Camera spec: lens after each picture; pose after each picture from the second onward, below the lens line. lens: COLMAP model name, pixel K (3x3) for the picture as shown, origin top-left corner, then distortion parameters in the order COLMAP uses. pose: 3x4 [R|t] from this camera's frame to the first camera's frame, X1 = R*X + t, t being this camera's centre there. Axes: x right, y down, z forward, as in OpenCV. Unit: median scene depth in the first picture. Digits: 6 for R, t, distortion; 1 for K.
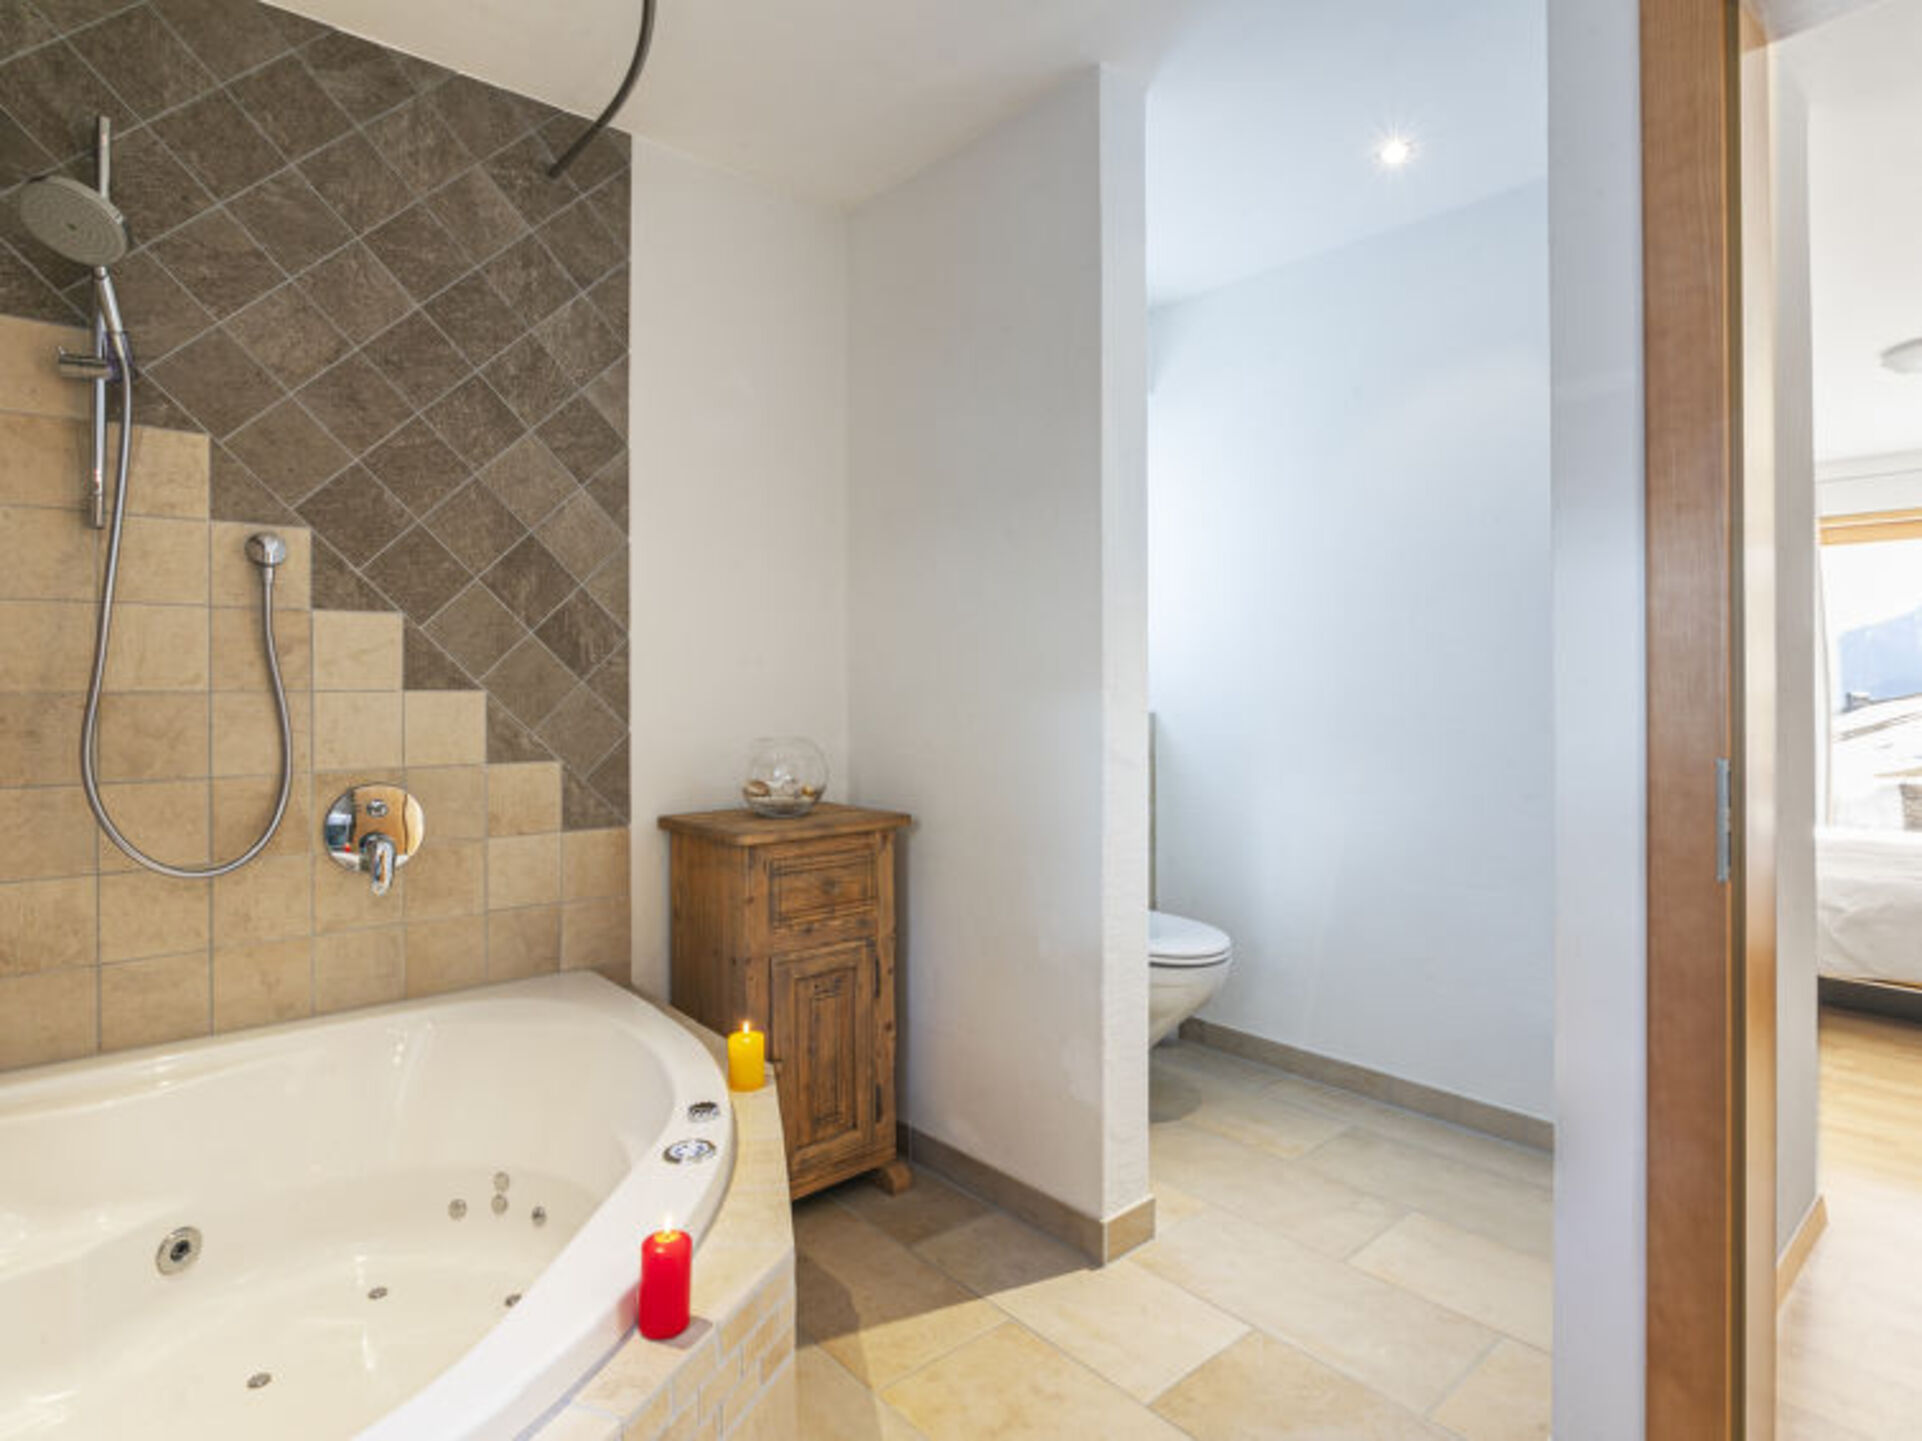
lens RADIAL K [[1034.6, 0, 961.0], [0, 1034.6, 720.5], [0, 0, 1]] dist [-0.014413, 0.002065]
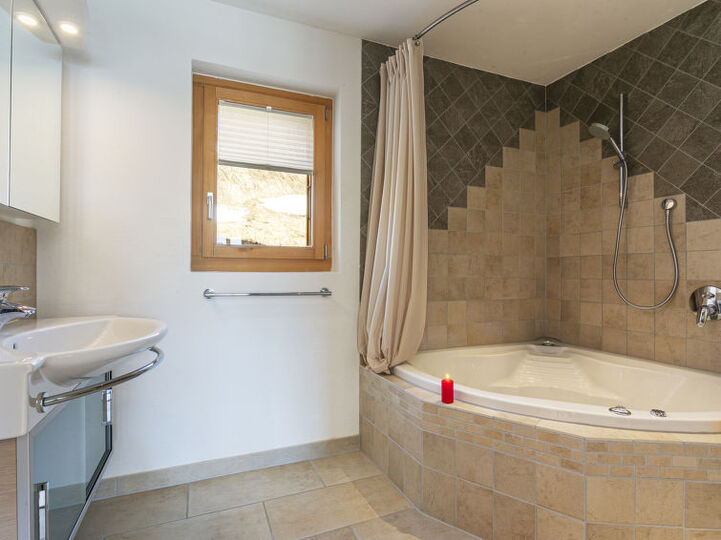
lens RADIAL K [[388.1, 0, 360.5], [0, 388.1, 270.0], [0, 0, 1]] dist [-0.014413, 0.002065]
pose [[-0.320144, 0.015837, -0.947237, 0.672341], [-0.002813, 0.999840, 0.017667, 0.006925], [0.947365, 0.008320, -0.320048, 0.509372]]
